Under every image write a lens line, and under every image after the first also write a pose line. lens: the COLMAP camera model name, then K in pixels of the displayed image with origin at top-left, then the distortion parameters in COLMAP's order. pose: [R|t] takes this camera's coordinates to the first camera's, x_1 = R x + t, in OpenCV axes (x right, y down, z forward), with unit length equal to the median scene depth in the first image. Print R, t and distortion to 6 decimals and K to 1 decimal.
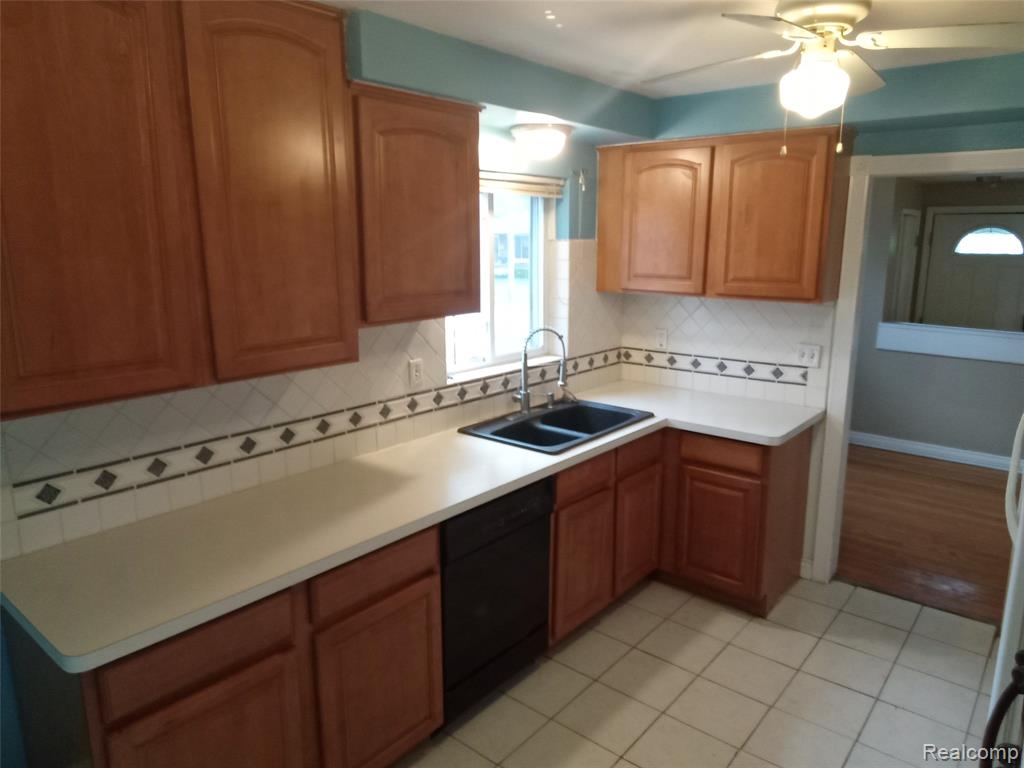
lens RADIAL K [[718.5, 0, 512.0], [0, 718.5, 384.0], [0, 0, 1]] dist [0.026654, -0.002654]
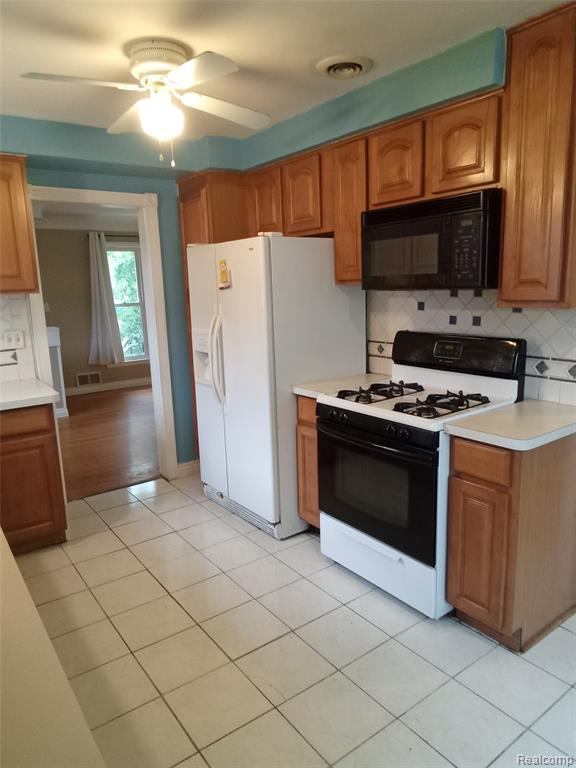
lens RADIAL K [[538.9, 0, 288.0], [0, 538.9, 384.0], [0, 0, 1]] dist [0.026654, -0.002654]
pose [[0.252798, -0.198772, 0.946881, -0.383593], [0.239986, 0.960967, 0.137658, 0.019200], [-0.937283, 0.192438, 0.290633, 0.293676]]
